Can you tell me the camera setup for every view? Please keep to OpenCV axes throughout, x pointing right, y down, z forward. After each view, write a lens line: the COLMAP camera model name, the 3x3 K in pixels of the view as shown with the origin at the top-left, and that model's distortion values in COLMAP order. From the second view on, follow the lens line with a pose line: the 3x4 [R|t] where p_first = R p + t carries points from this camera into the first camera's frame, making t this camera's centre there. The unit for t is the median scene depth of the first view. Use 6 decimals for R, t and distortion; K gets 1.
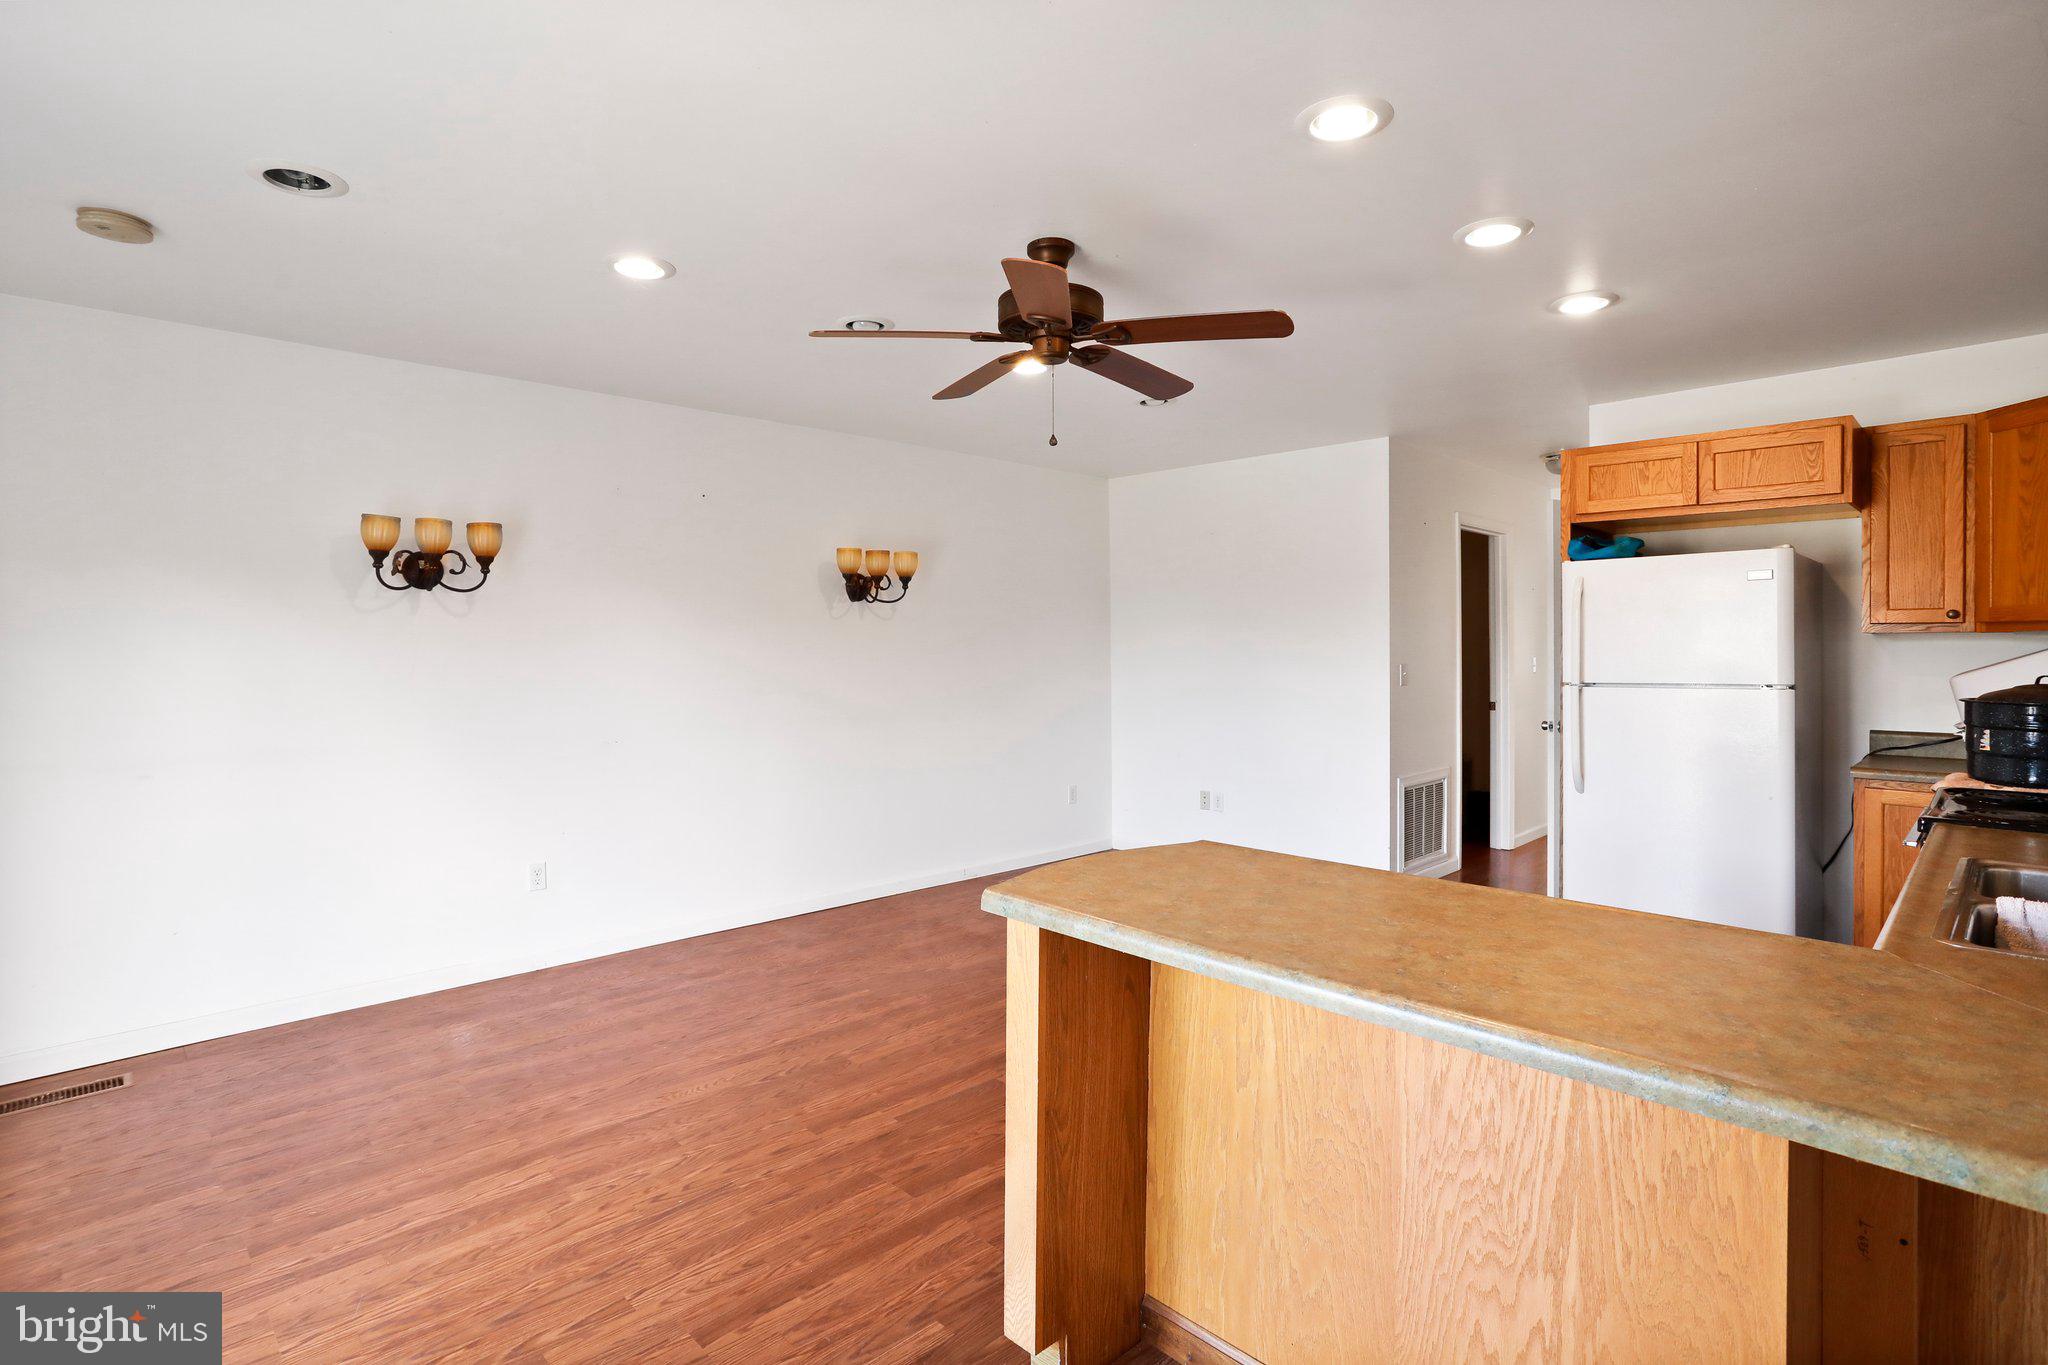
lens RADIAL K [[997.1, 0, 1021.1], [0, 997.1, 656.6], [0, 0, 1]] dist [-0.065114, 0.036787]
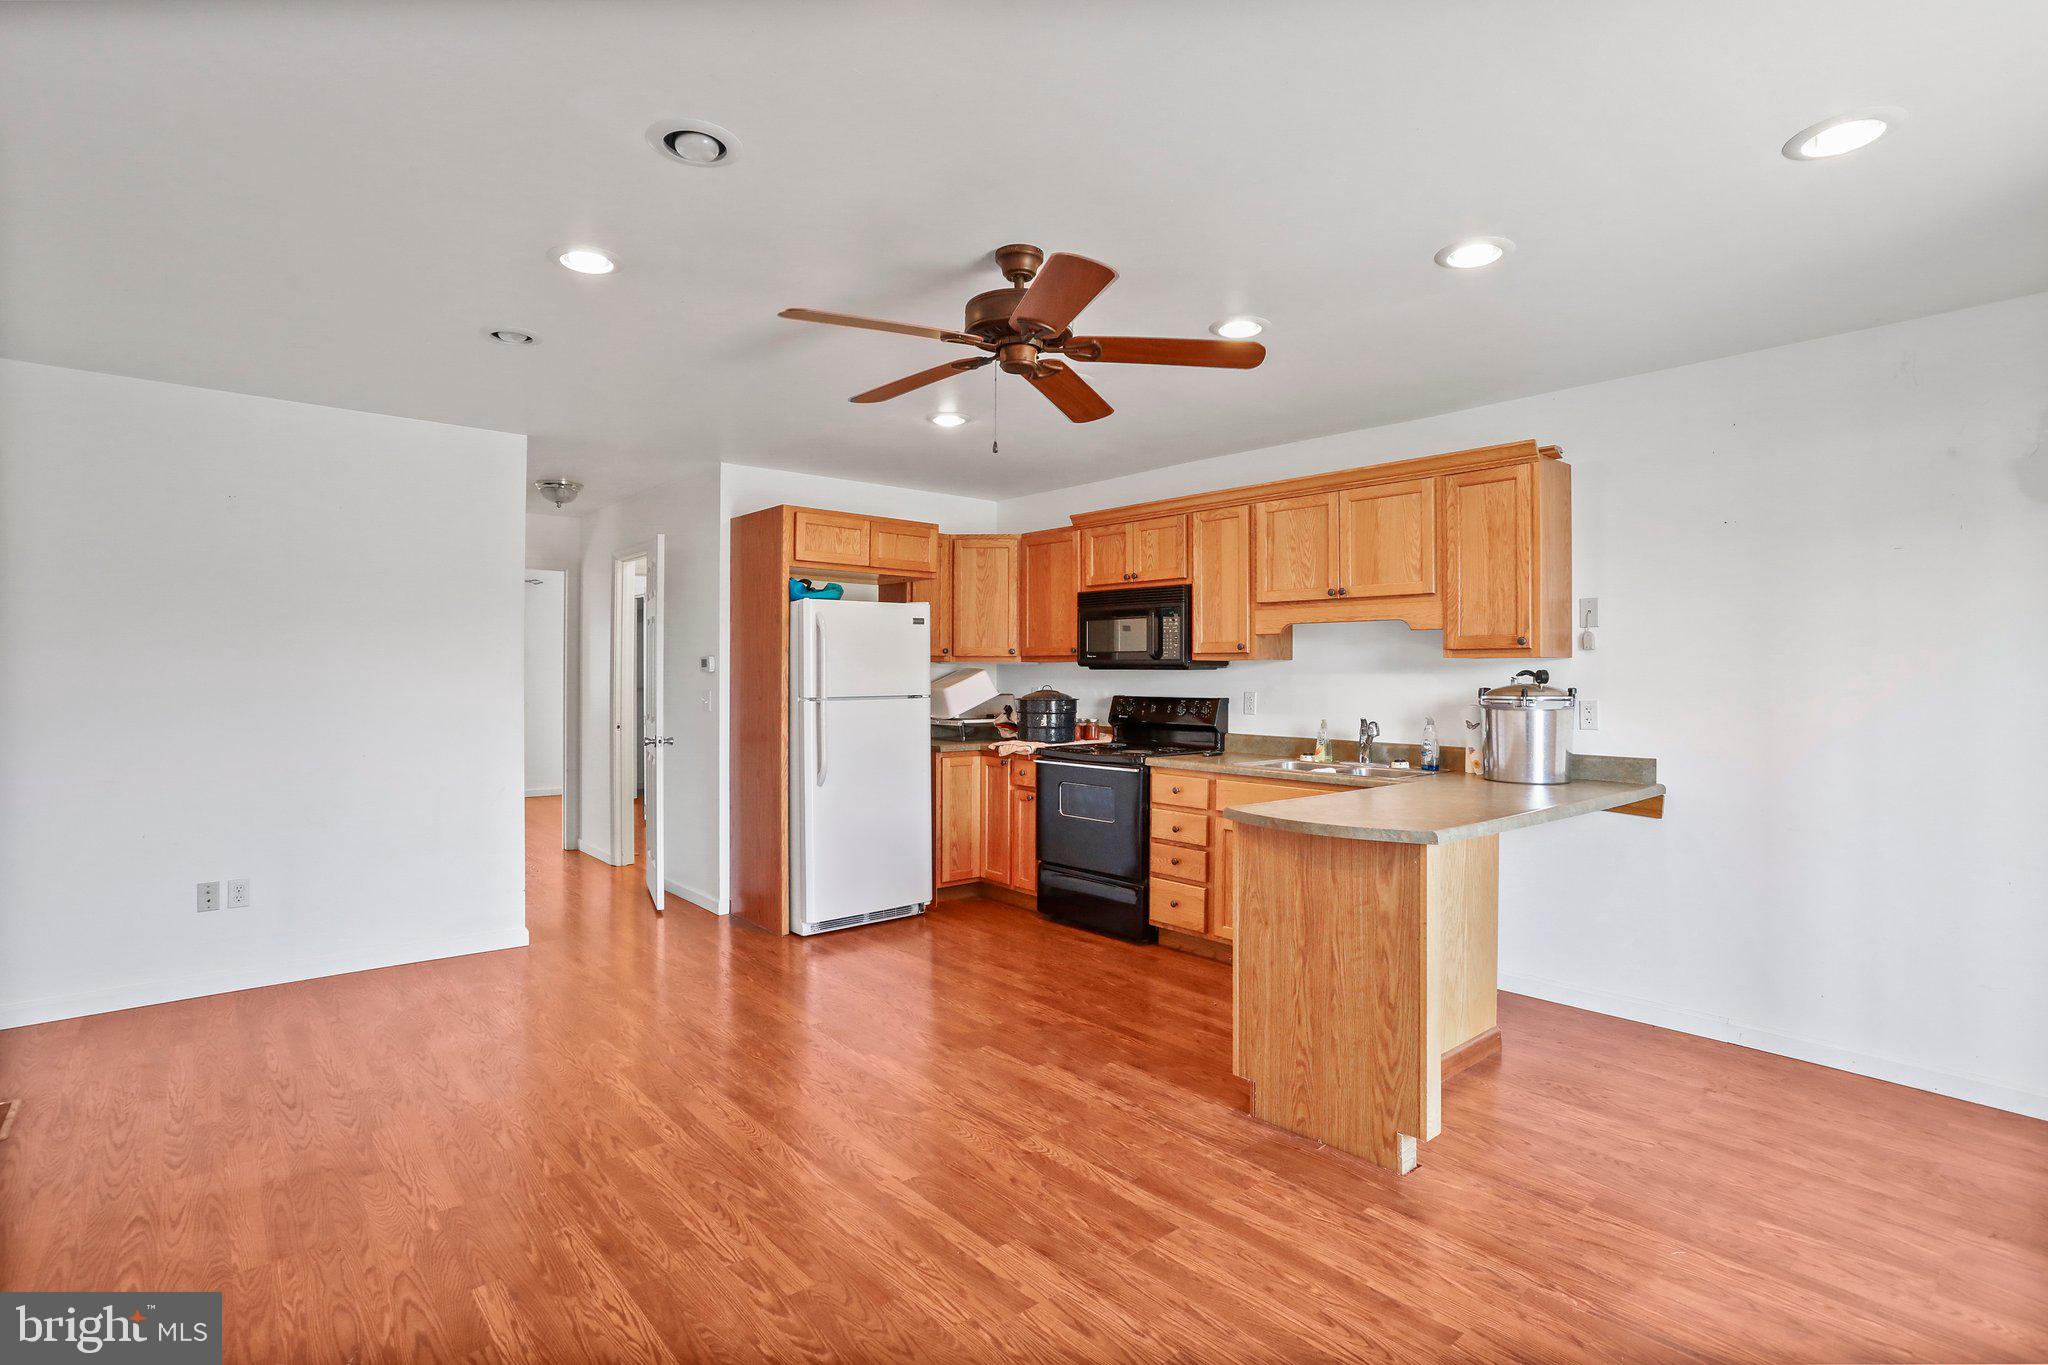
lens RADIAL K [[997.1, 0, 1021.1], [0, 997.1, 656.6], [0, 0, 1]] dist [-0.065114, 0.036787]
pose [[0.067633, 0.022645, 0.997453, -0.967173], [0.005822, 0.999716, -0.023091, 0.008465], [-0.997693, 0.007369, 0.067482, 0.959186]]
